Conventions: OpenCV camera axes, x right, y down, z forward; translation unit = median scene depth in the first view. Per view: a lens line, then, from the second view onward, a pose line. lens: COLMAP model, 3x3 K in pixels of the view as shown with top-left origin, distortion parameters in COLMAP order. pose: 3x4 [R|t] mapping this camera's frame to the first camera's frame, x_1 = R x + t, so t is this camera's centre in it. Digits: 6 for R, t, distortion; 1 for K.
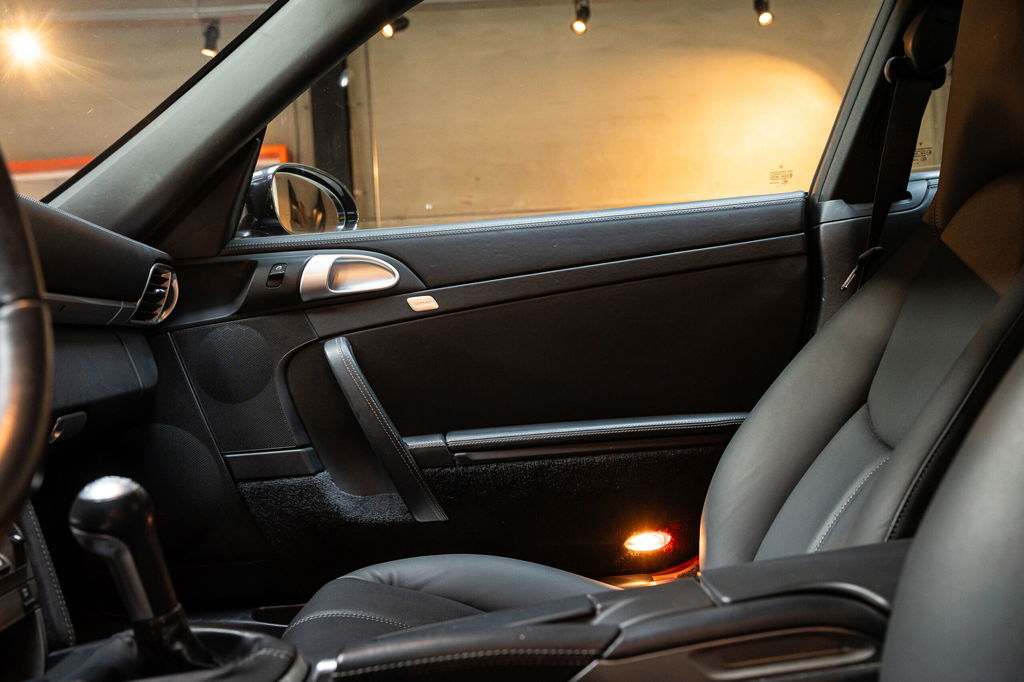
lens RADIAL K [[944.4, 0, 514.5], [0, 944.4, 342.2], [0, 0, 1]] dist [-0.011714, 0.000000]
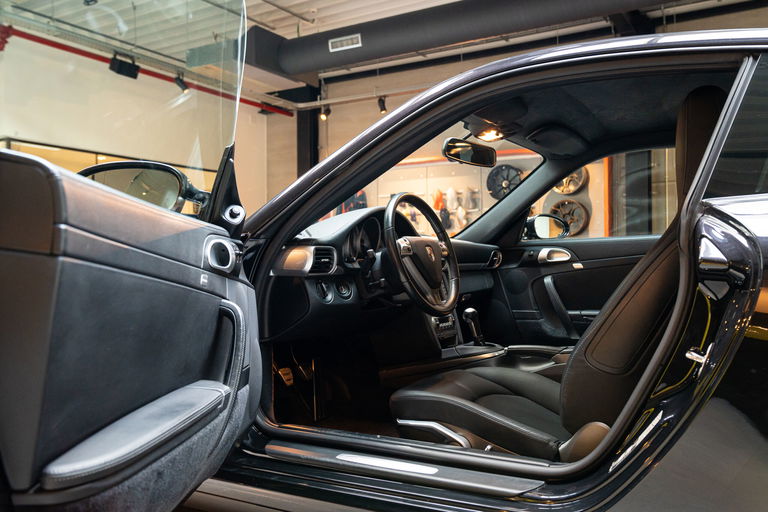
lens RADIAL K [[702.8, 0, 384.5], [0, 702.8, 256.7], [0, 0, 1]] dist [-0.006389, 0.000000]
pose [[0.830216, 0.051145, -0.555090, 0.637840], [-0.042276, 0.998691, 0.028789, -0.110702], [0.555836, -0.000434, 0.831292, -1.203867]]
